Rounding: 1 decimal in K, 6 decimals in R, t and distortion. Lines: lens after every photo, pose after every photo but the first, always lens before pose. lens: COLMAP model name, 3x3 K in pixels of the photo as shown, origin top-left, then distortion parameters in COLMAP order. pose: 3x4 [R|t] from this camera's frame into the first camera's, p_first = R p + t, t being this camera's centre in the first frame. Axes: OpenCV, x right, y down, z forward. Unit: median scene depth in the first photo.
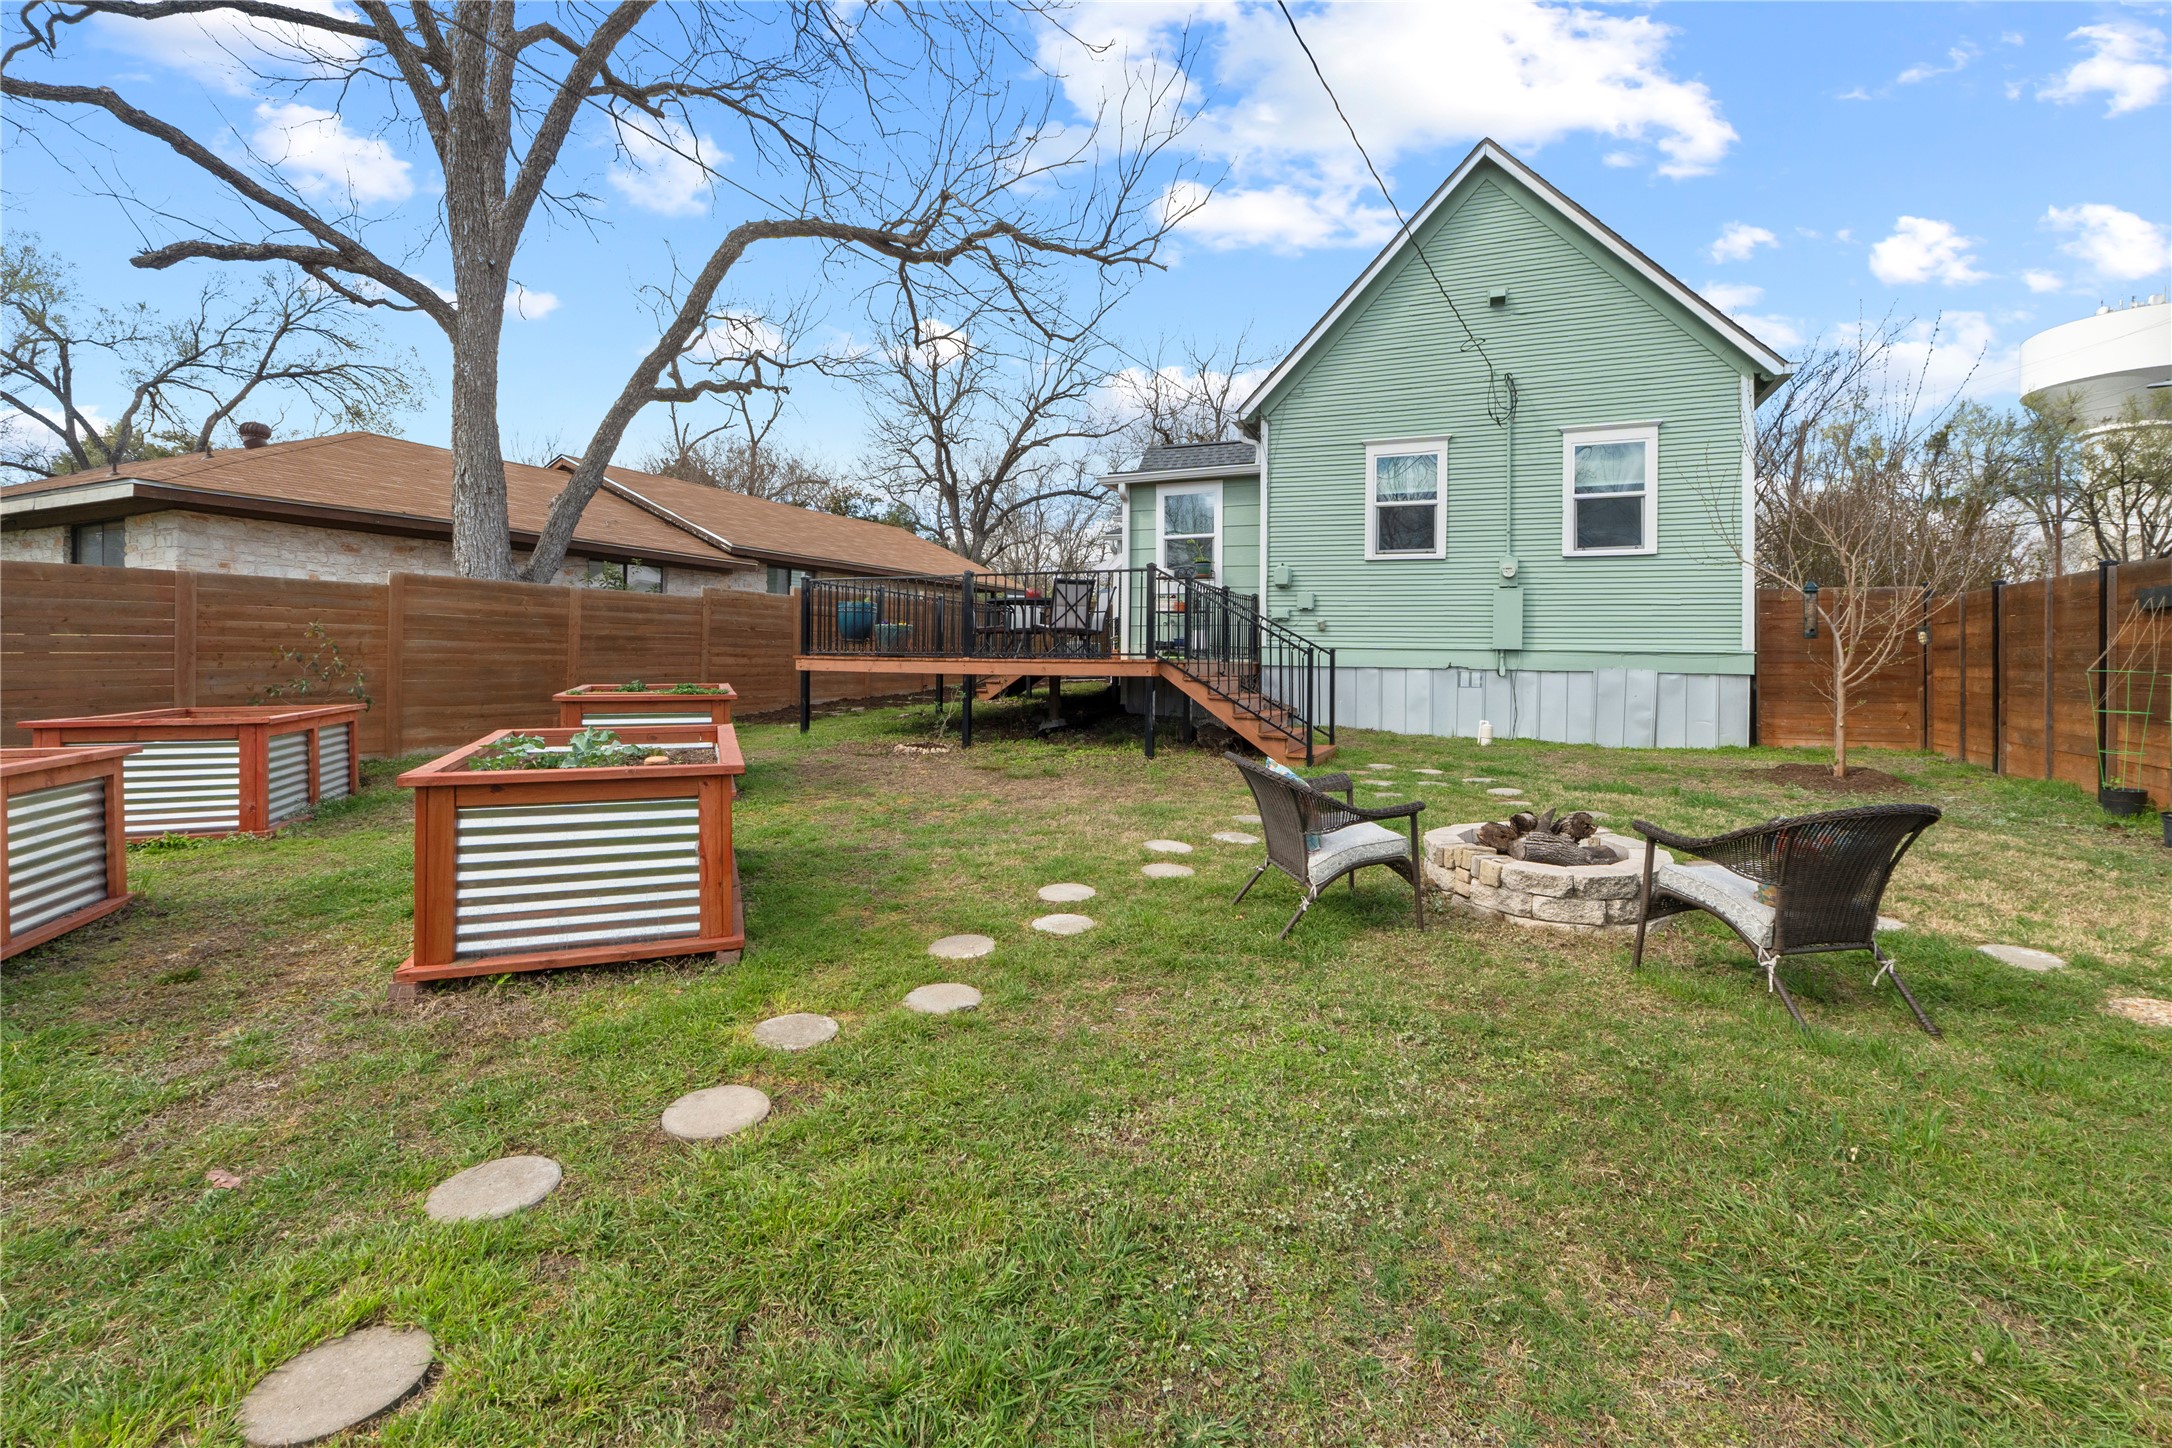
lens RADIAL K [[934.6, 0, 1089.9], [0, 934.6, 640.4], [0, 0, 1]] dist [-0.000779, -0.000236]
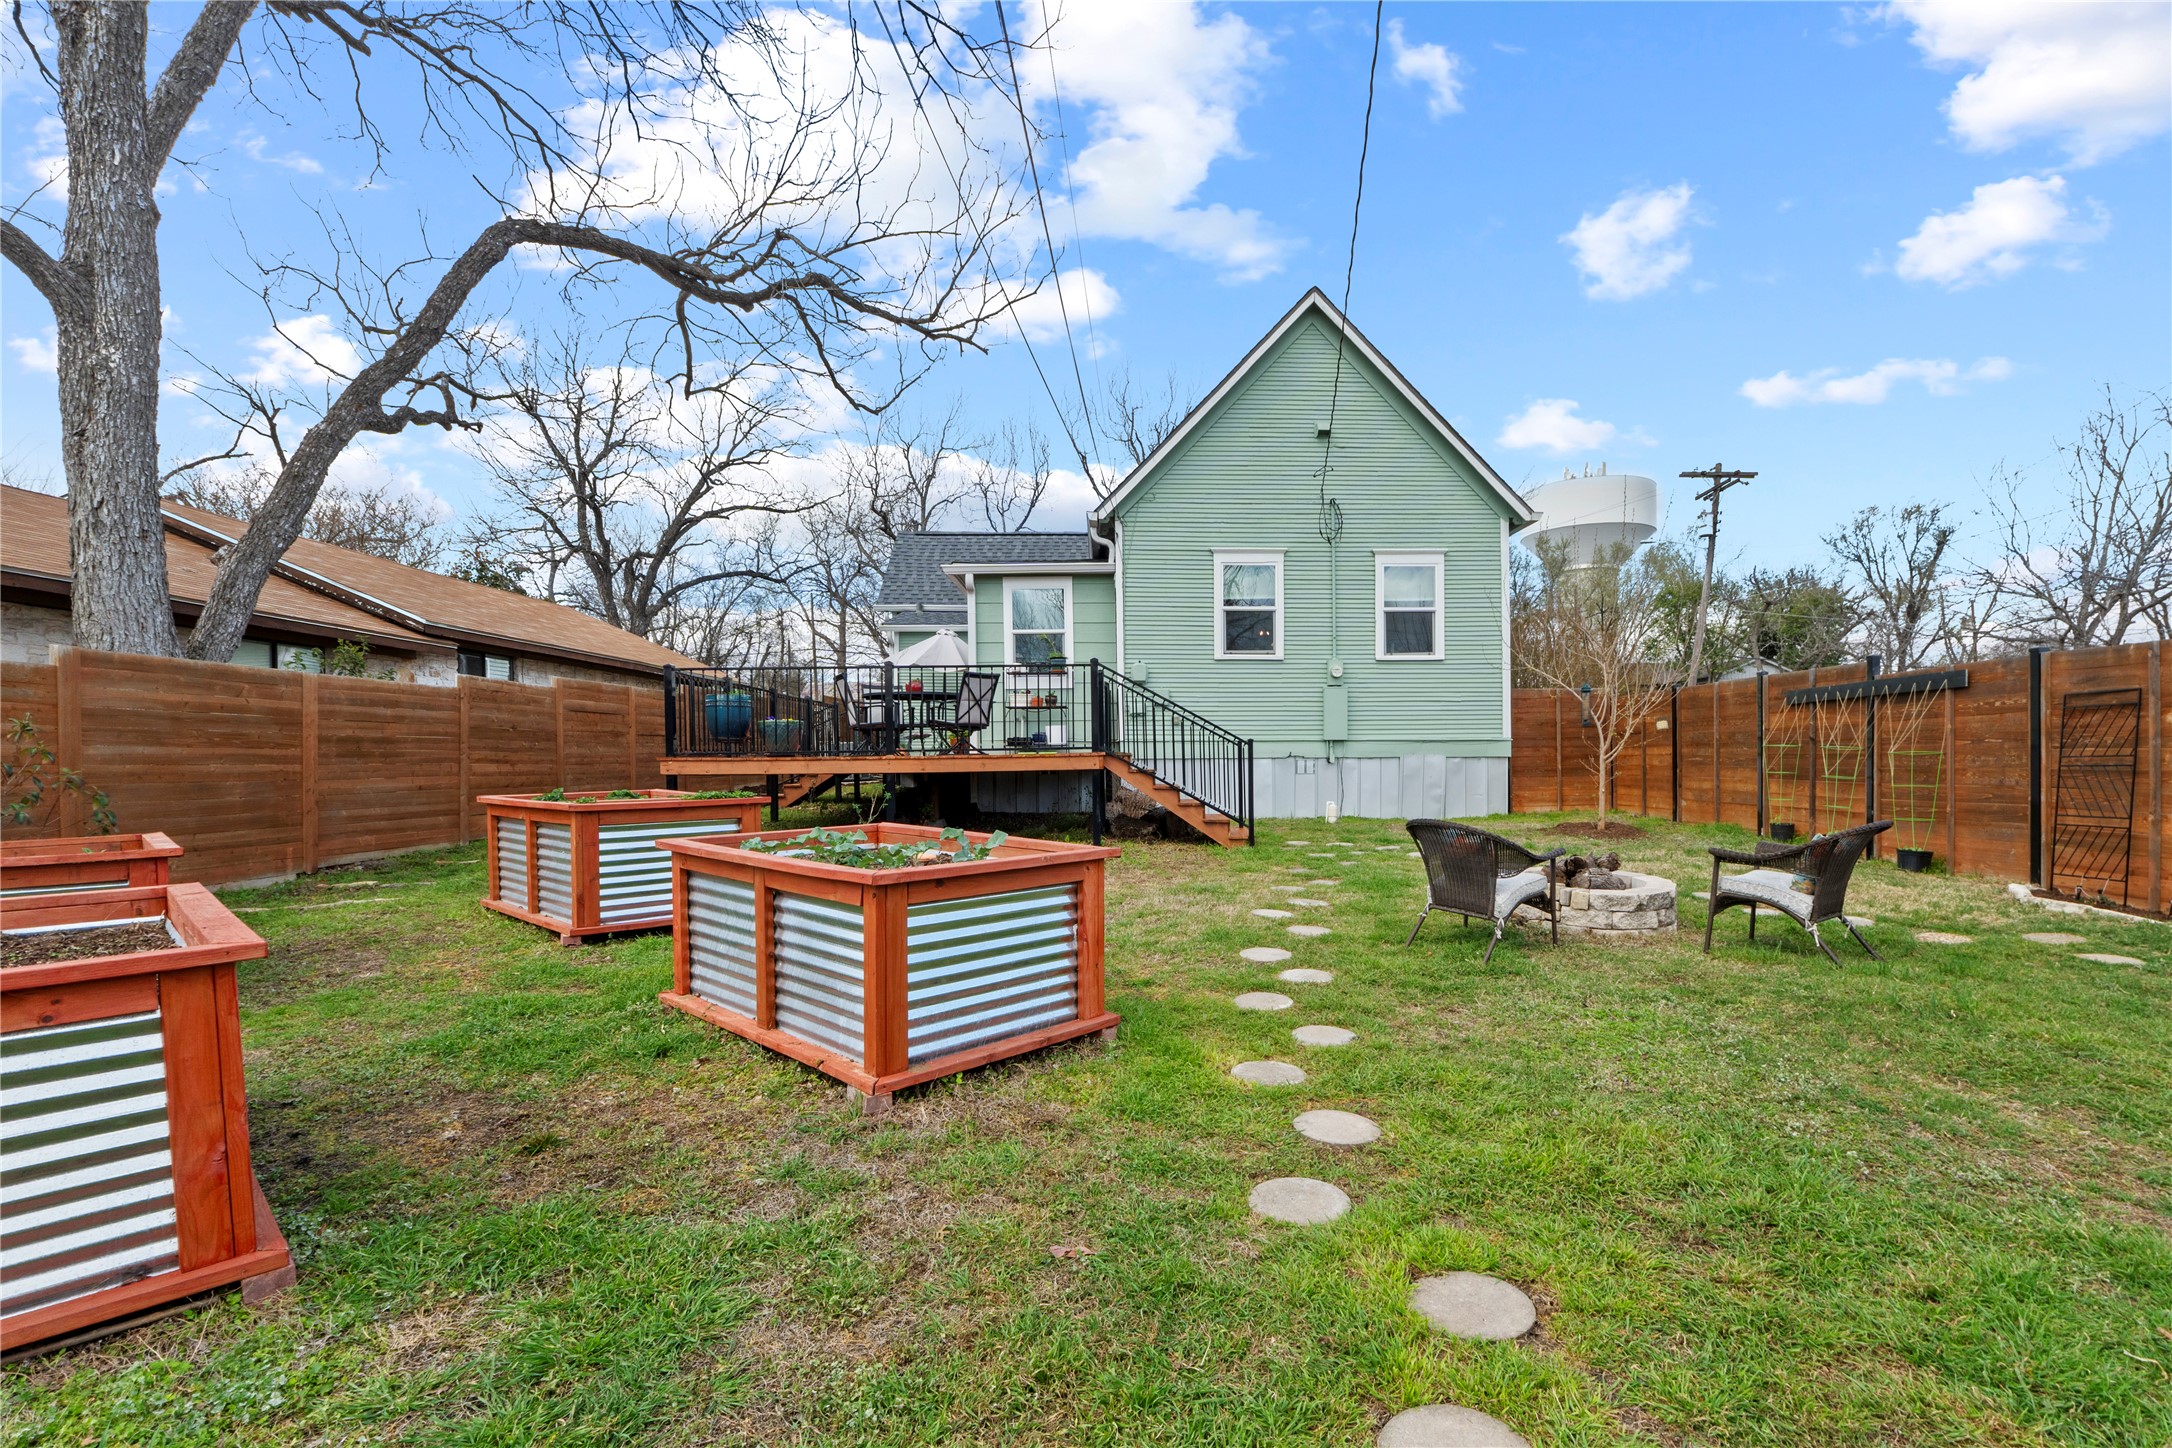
lens RADIAL K [[1014.0, 0, 1090.7], [0, 1014.0, 766.4], [0, 0, 1]] dist [-0.001985, -0.001015]
pose [[0.903538, -0.023312, 0.427873, -0.350347], [0.013572, 0.999575, 0.025800, 0.005496], [-0.428292, -0.017504, 0.903471, 0.000041]]
